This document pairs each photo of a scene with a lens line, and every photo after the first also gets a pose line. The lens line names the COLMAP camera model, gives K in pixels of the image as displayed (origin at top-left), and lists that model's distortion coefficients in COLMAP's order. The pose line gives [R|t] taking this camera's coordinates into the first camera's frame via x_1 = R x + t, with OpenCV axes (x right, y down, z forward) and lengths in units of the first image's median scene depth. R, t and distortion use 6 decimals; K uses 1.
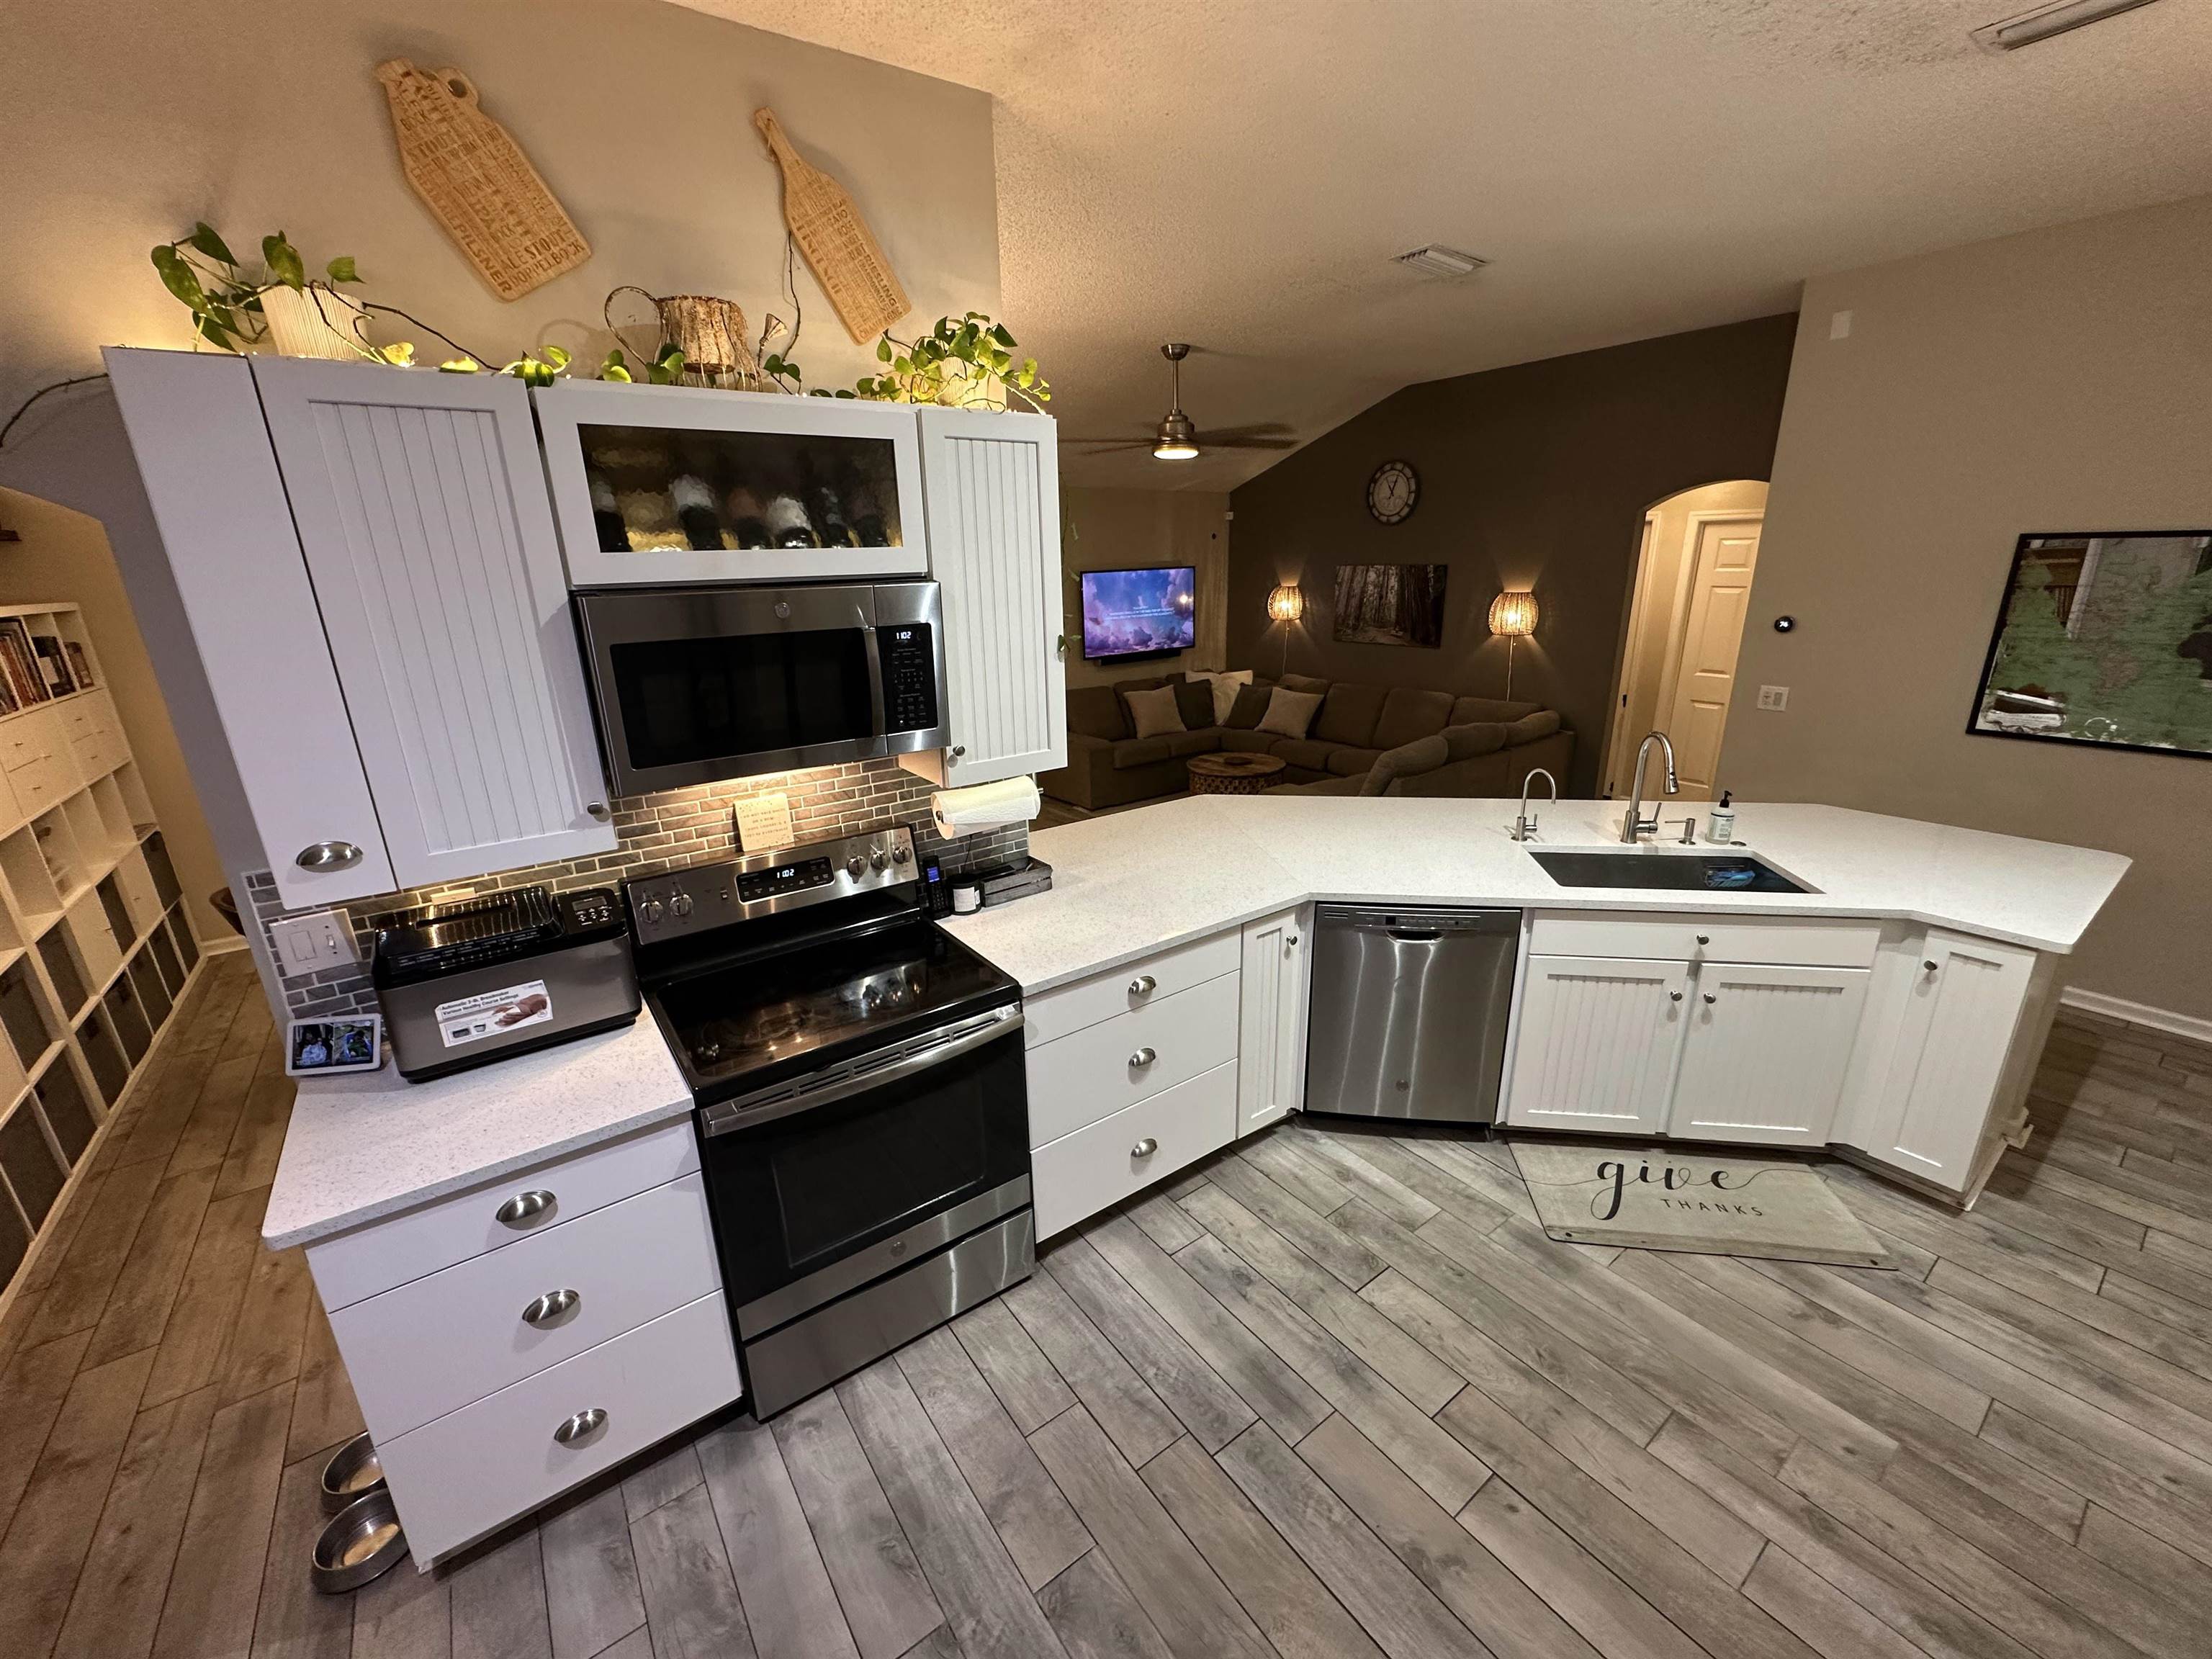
lens RADIAL K [[883.8, 0, 1107.2], [0, 883.8, 829.3], [0, 0, 1]] dist [-0.006266, 0.001534]
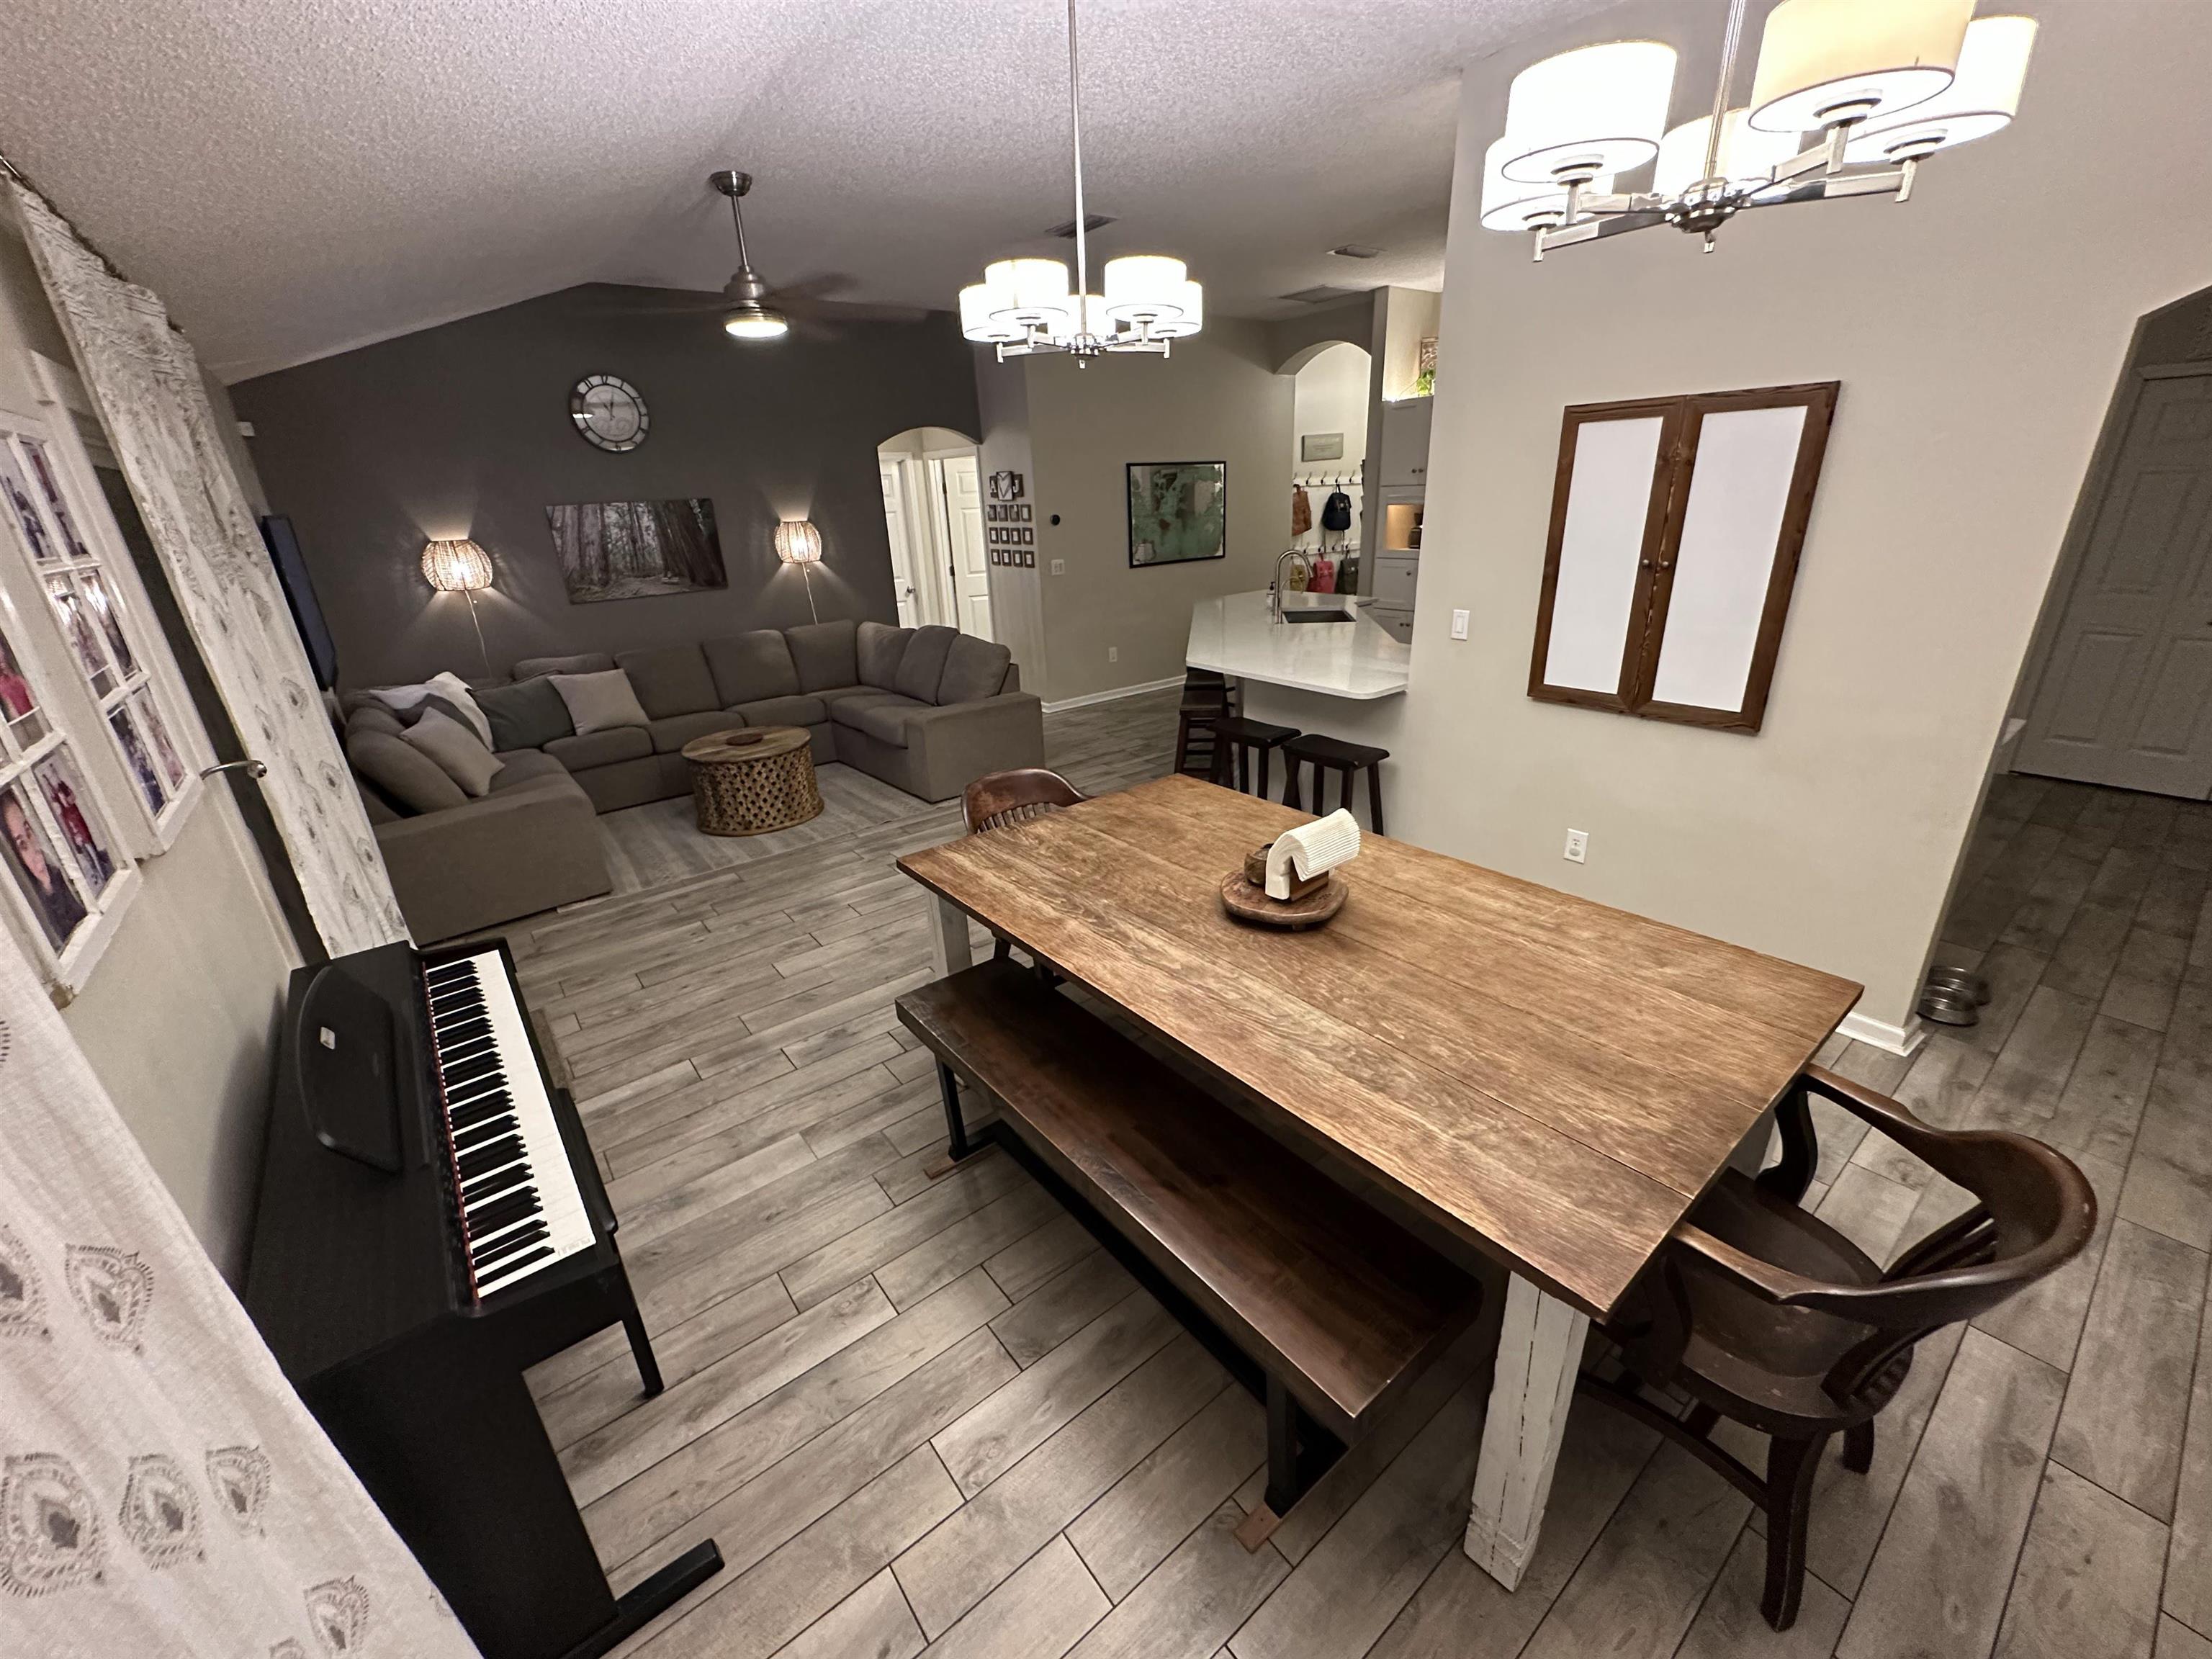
lens RADIAL K [[883.8, 0, 1105.8], [0, 883.8, 829.6], [0, 0, 1]] dist [-0.006266, 0.001534]
pose [[-0.030436, -0.340668, 0.939691, -0.615461], [0.337635, 0.881363, 0.330458, -0.152948], [-0.940785, 0.327330, 0.088197, 0.619895]]
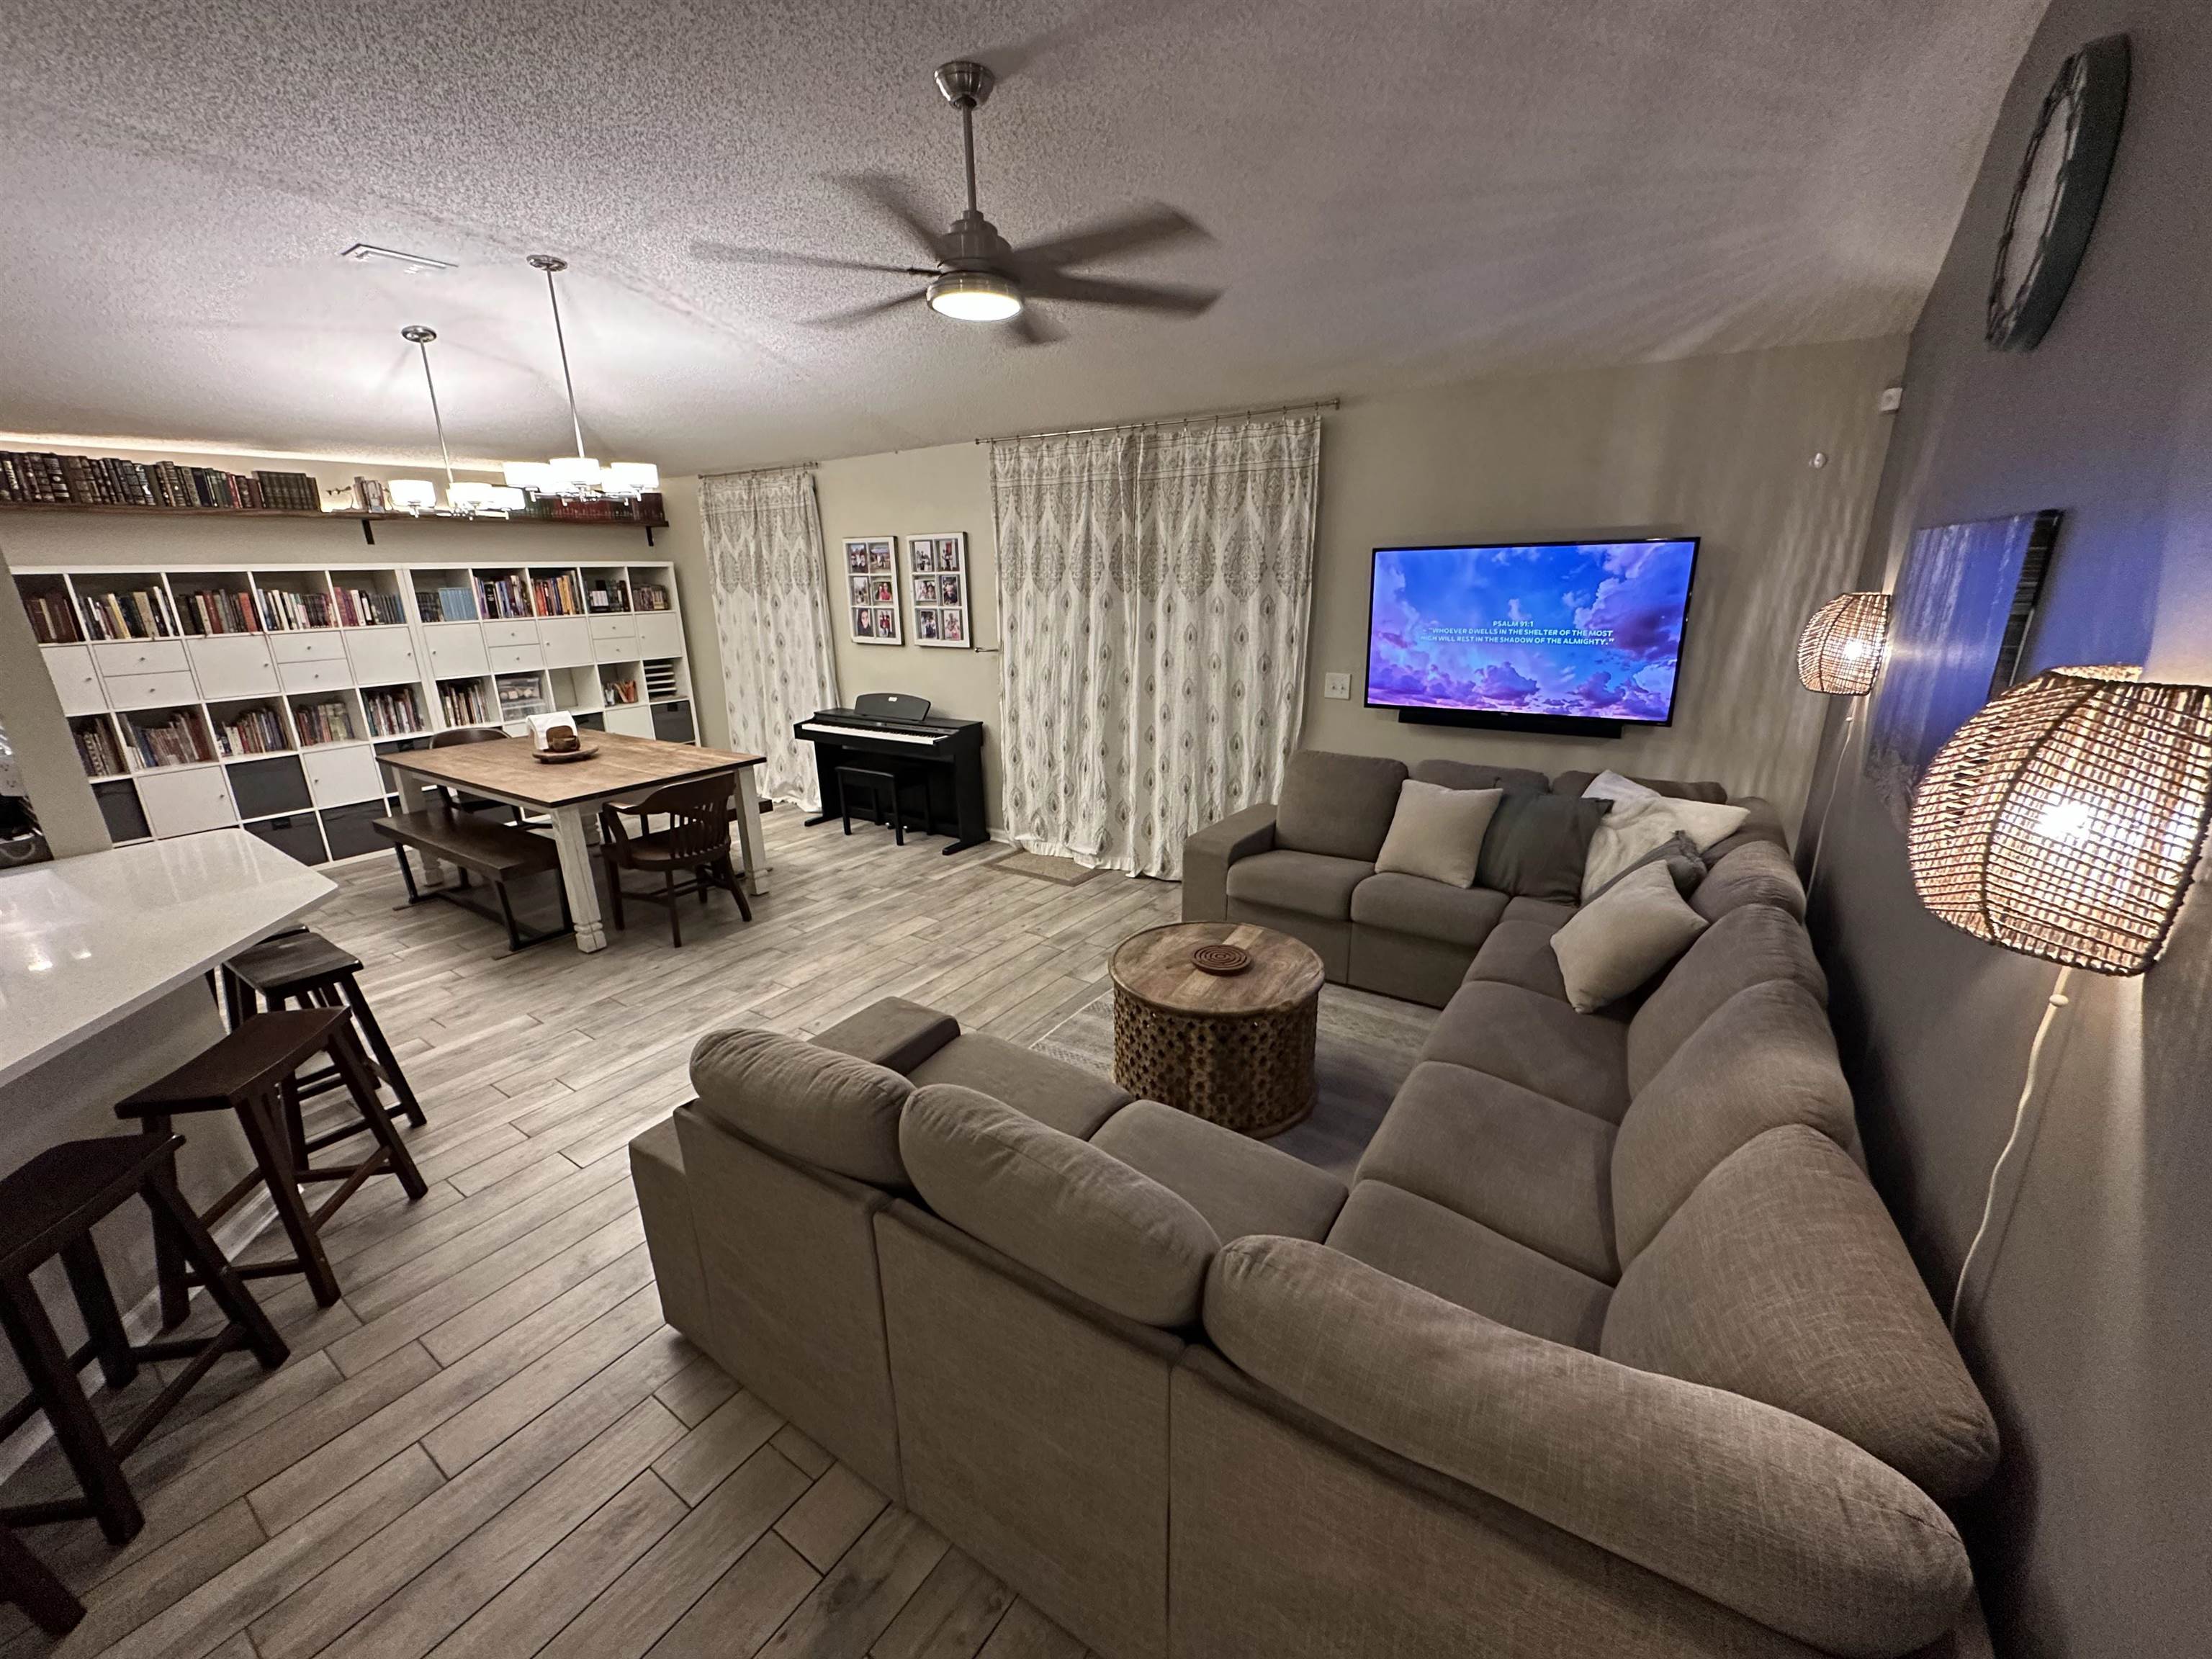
lens RADIAL K [[883.8, 0, 1105.6], [0, 883.8, 832.9], [0, 0, 1]] dist [-0.006266, 0.001534]
pose [[0.335151, 0.289266, -0.896660, 0.497118], [-0.271387, 0.941005, 0.202134, -0.206702], [0.902232, 0.175597, 0.393882, 0.720796]]
